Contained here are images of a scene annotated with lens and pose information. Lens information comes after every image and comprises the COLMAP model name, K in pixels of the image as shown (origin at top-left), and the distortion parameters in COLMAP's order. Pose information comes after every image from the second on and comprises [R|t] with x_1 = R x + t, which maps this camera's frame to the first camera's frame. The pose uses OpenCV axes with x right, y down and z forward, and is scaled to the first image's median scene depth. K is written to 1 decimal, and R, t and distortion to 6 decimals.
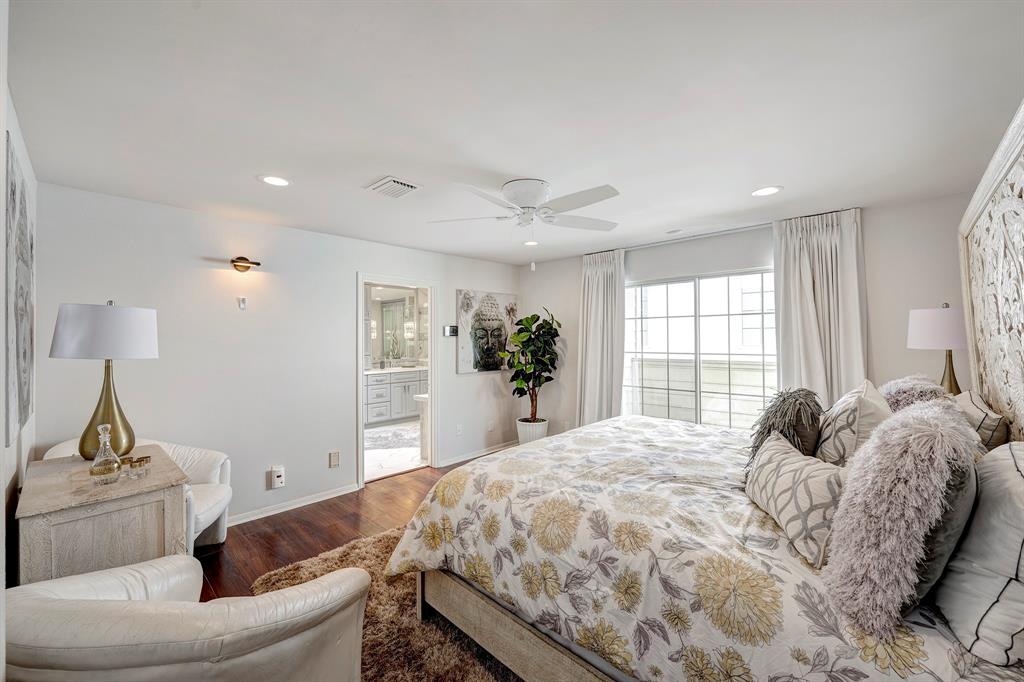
lens RADIAL K [[408.5, 0, 512.0], [0, 408.5, 341.0], [0, 0, 1]] dist [0.000400, 0.000007]
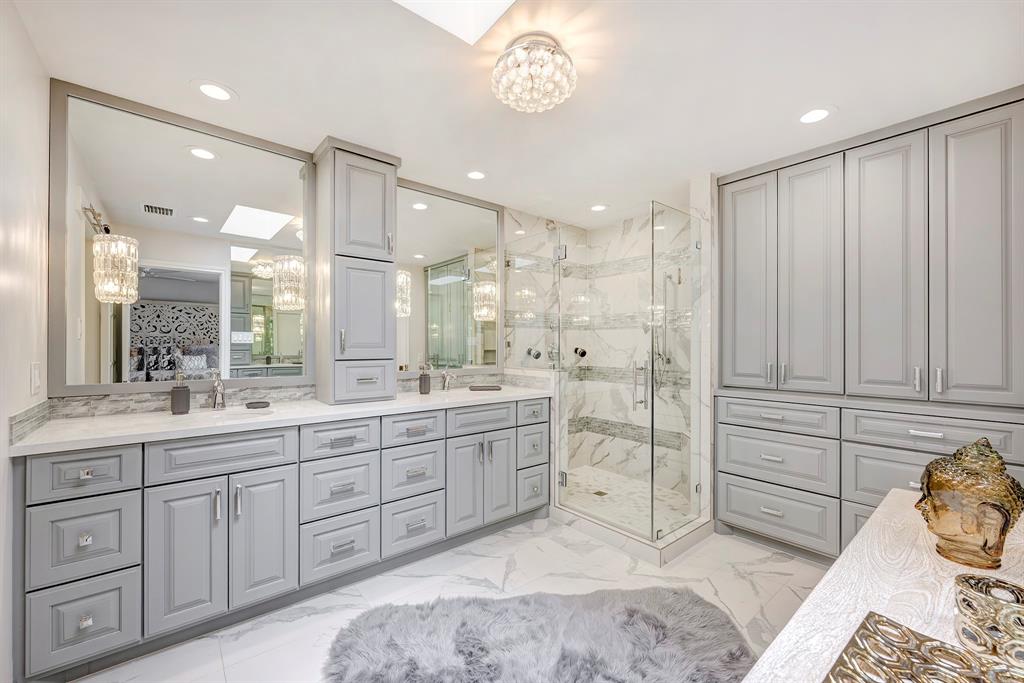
lens RADIAL K [[408.5, 0, 512.0], [0, 408.5, 341.5], [0, 0, 1]] dist [0.000400, 0.000007]
pose [[0.994490, -0.003292, -0.104783, -0.180423], [0.002991, 0.999991, -0.003027, 0.016093], [0.104792, 0.002697, 0.994491, 0.581413]]
